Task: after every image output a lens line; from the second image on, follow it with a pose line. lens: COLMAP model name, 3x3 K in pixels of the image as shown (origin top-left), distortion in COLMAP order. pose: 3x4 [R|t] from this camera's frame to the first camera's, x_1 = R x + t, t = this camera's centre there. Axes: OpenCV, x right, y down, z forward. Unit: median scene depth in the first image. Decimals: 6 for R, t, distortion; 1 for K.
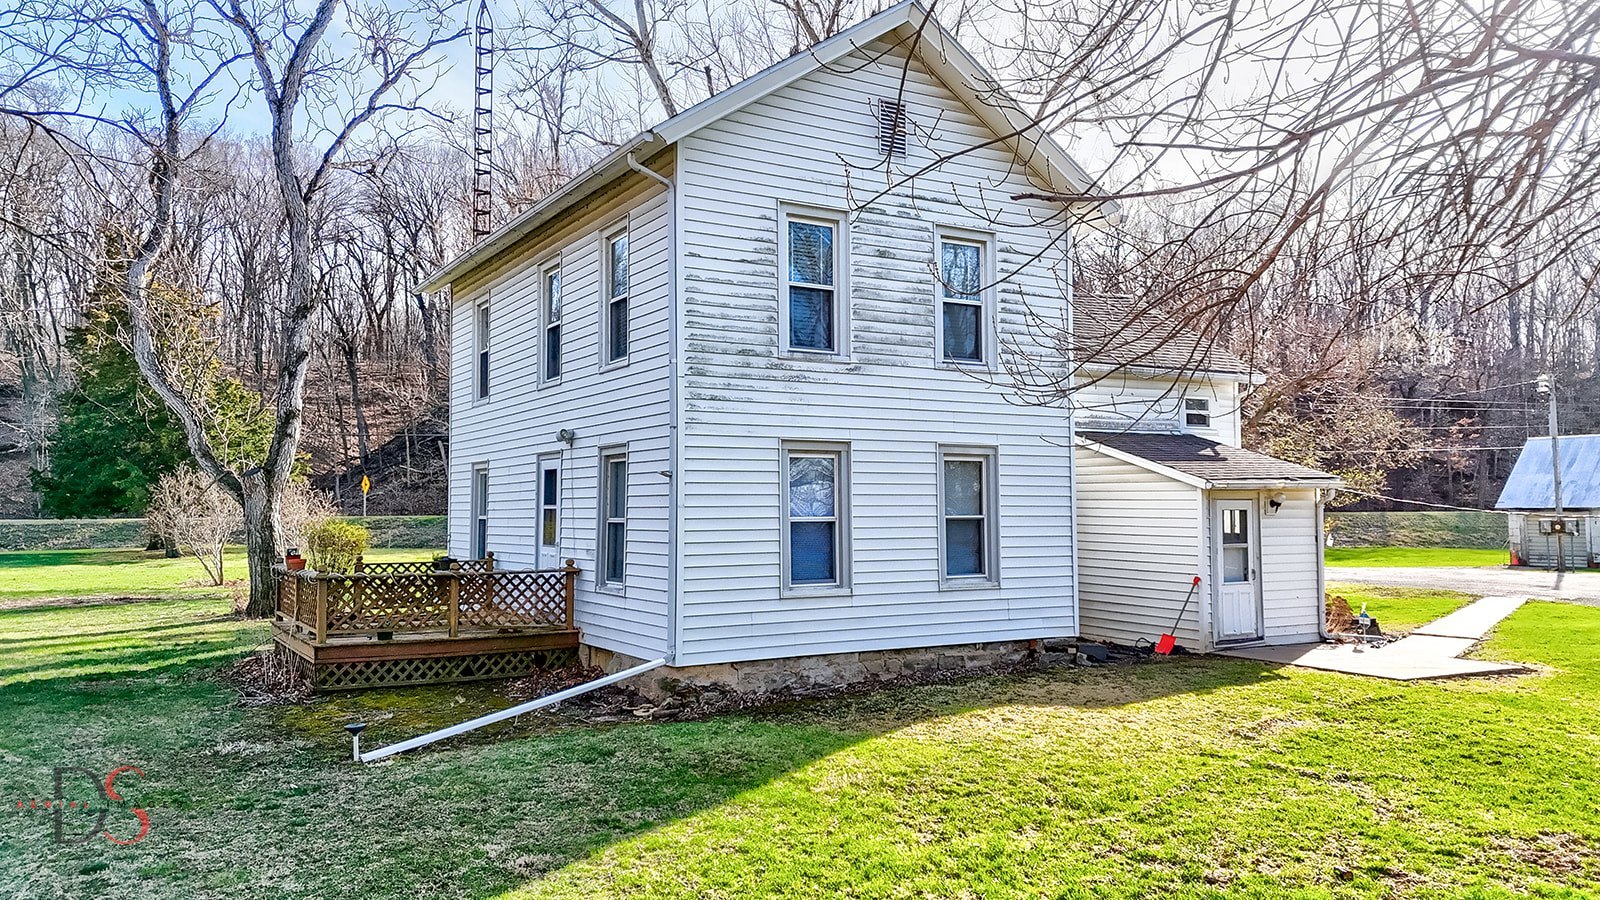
lens RADIAL K [[1162.0, 0, 794.1], [0, 1162.0, 451.2], [0, 0, 1]] dist [0.065549, -0.004954]
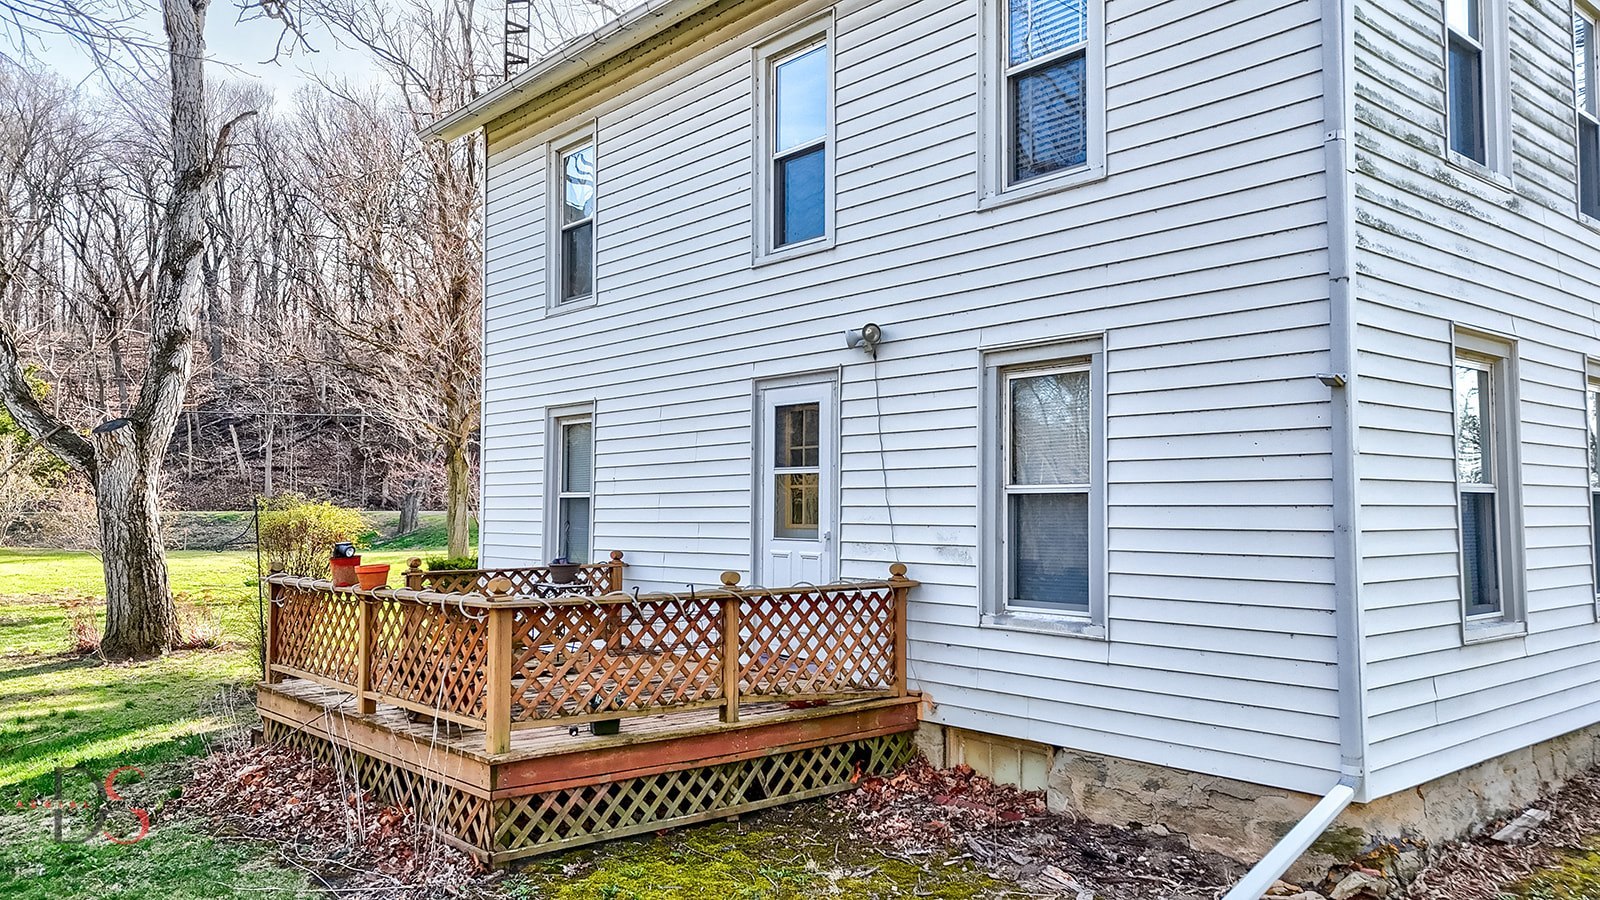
lens RADIAL K [[1162.0, 0, 794.1], [0, 1162.0, 451.2], [0, 0, 1]] dist [0.065549, -0.004954]
pose [[0.983130, 0.013784, 0.182389, -0.339483], [-0.013601, 0.999905, -0.002254, 0.043254], [-0.182403, -0.000265, 0.983224, 0.488490]]
